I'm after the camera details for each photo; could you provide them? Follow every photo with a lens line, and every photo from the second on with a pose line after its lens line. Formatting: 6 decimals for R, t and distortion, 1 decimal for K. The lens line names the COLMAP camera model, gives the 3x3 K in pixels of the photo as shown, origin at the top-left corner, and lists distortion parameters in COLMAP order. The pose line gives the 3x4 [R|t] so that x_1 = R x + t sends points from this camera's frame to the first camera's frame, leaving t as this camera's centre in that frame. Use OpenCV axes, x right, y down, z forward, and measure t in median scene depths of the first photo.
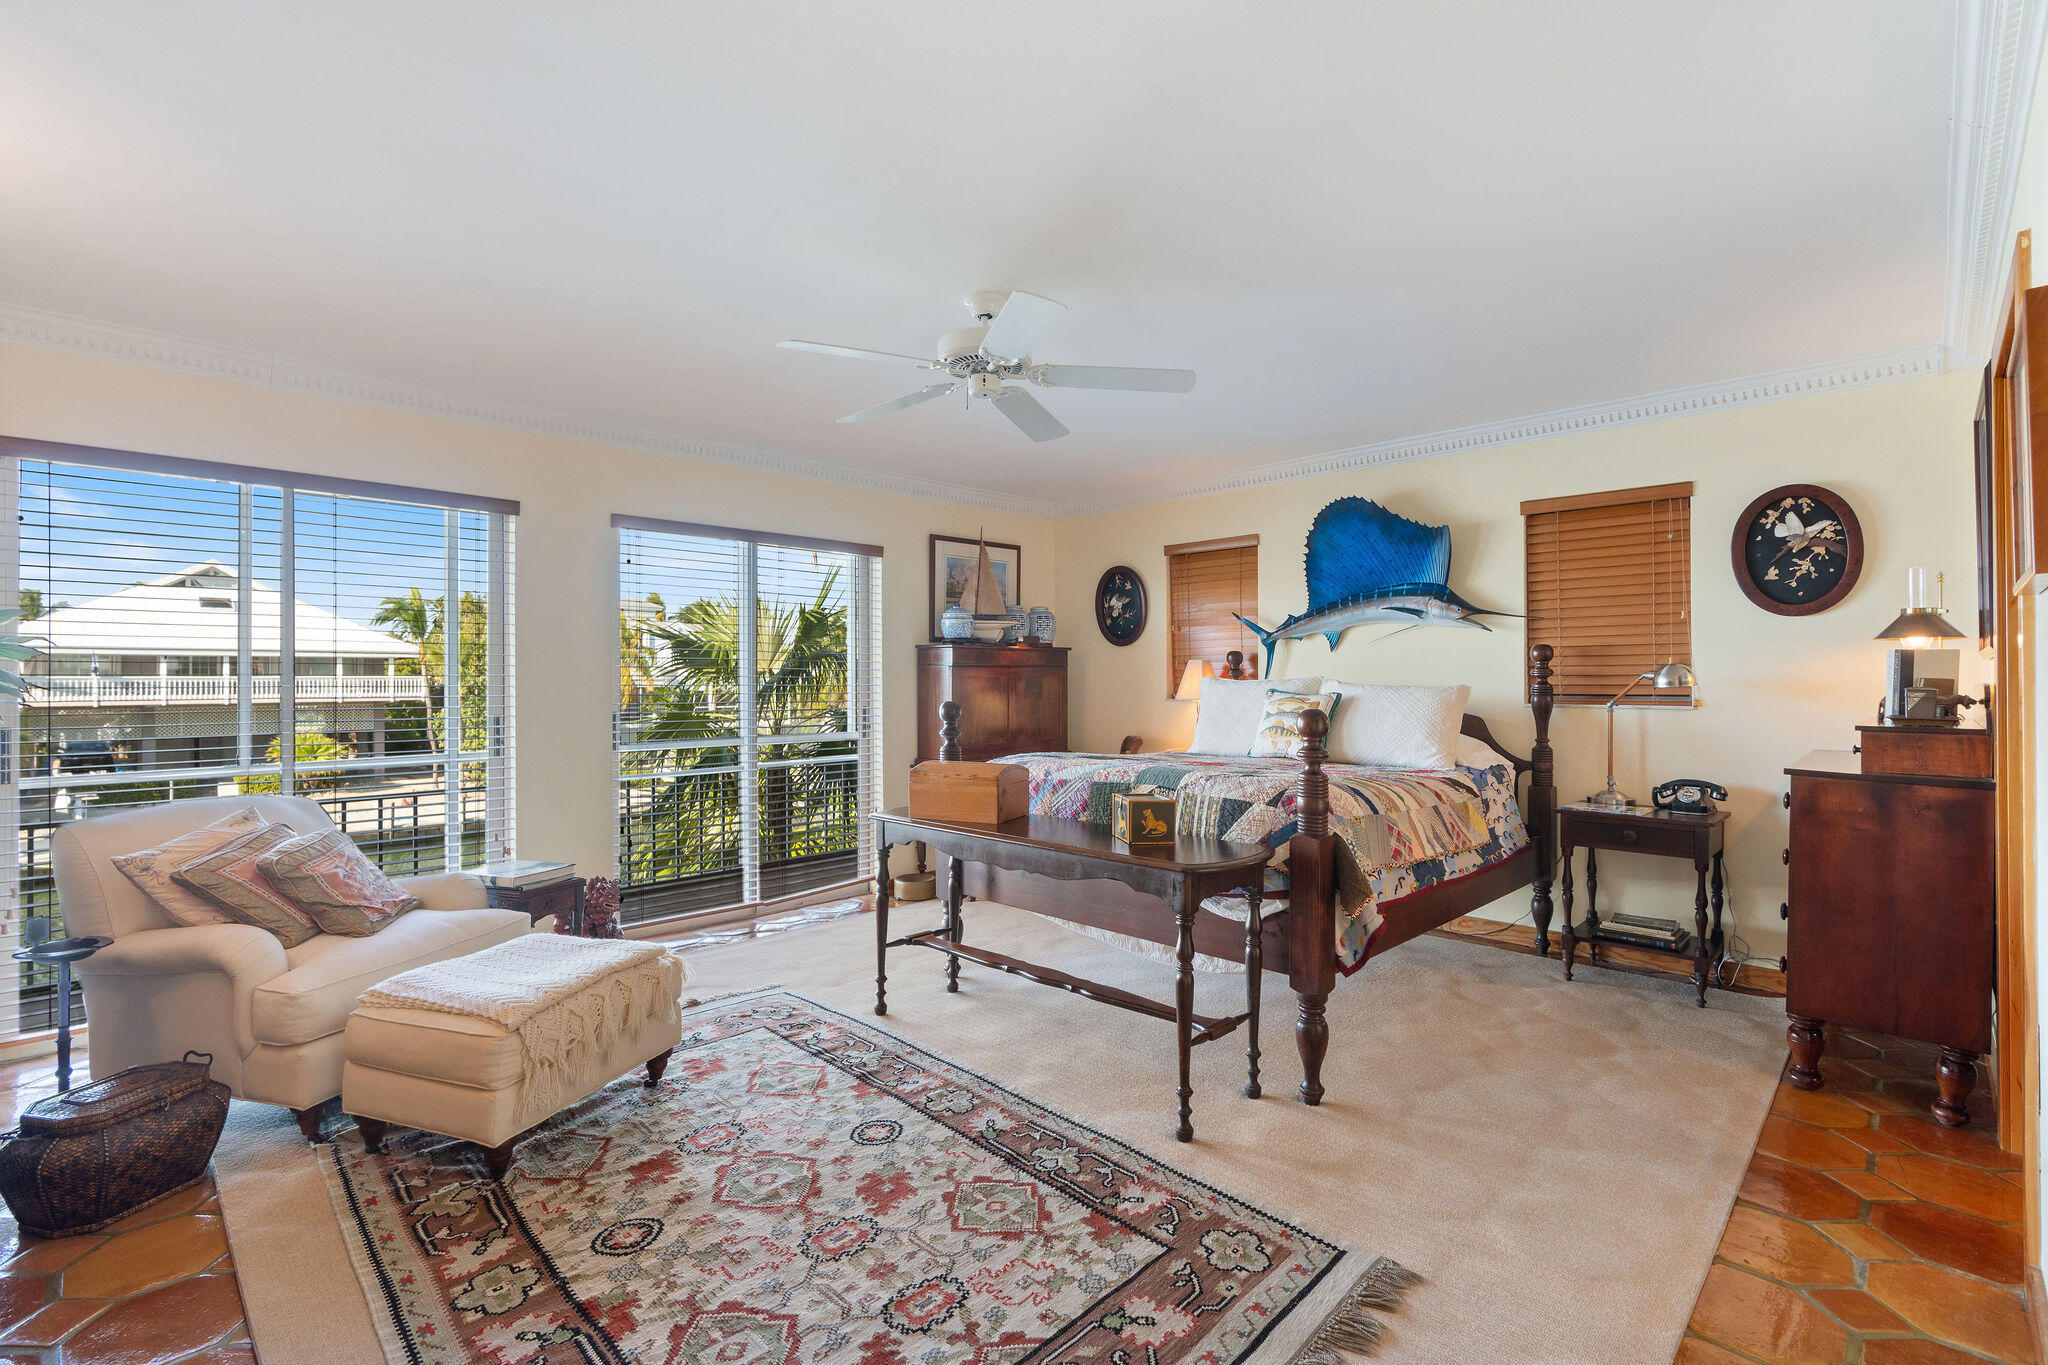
lens RADIAL K [[928.5, 0, 1035.8], [0, 928.5, 679.4], [0, 0, 1]] dist [-0.001488, -0.000020]
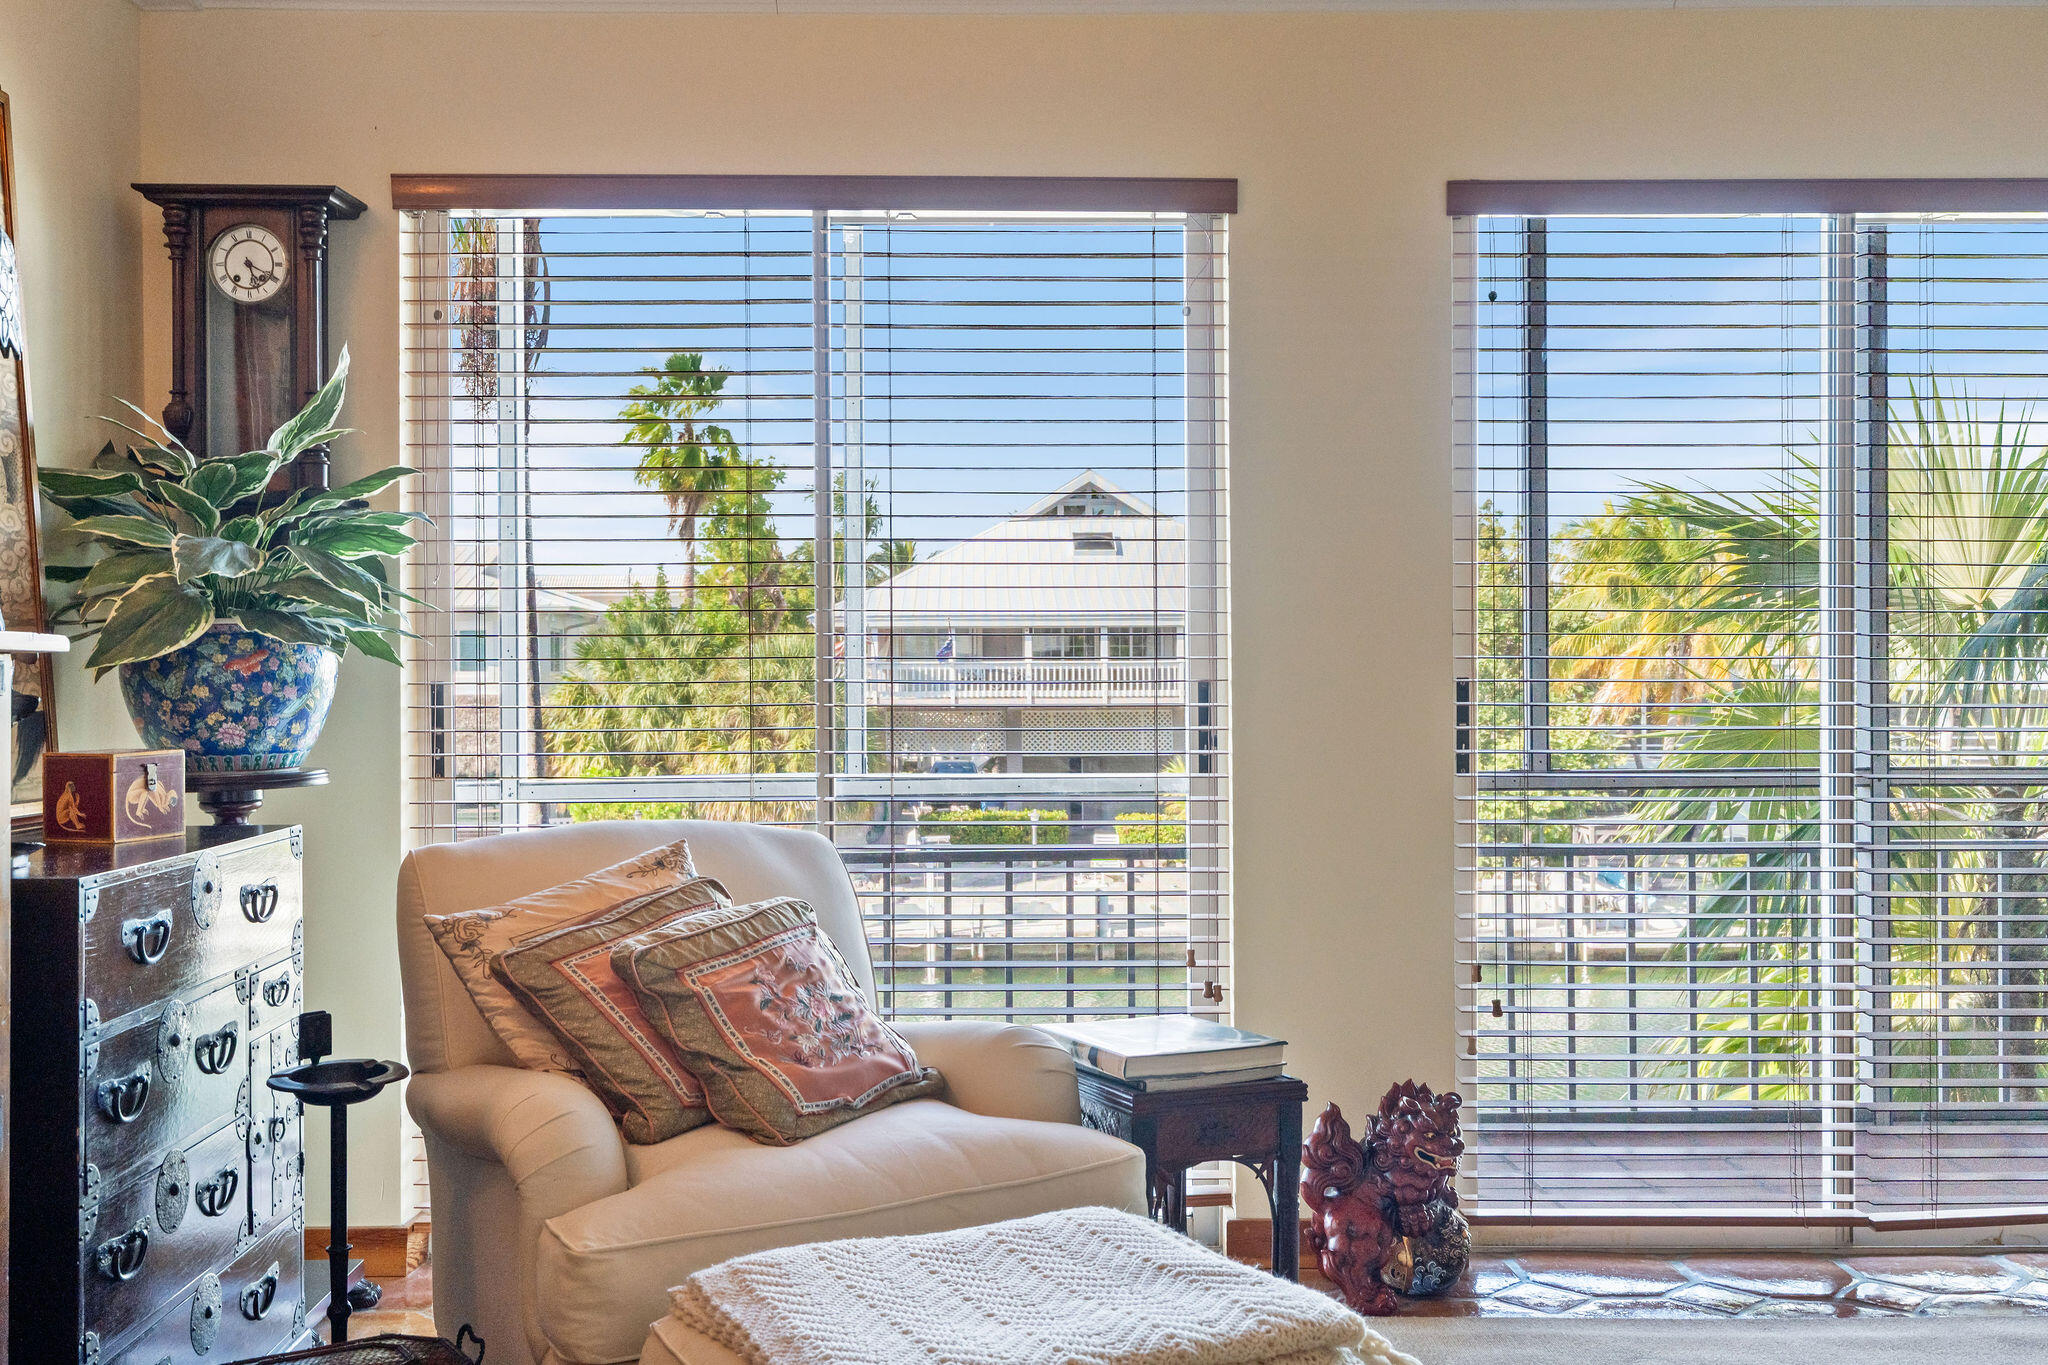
lens RADIAL K [[1988.8, 0, 1027.6], [0, 1988.8, 686.6], [0, 0, 1]] dist [0.045328, 0.000000]
pose [[0.716731, 0.003775, -0.697340, 0.015796], [0.002623, 0.999964, 0.008109, 0.034595], [0.697345, -0.007641, 0.716695, 0.271768]]
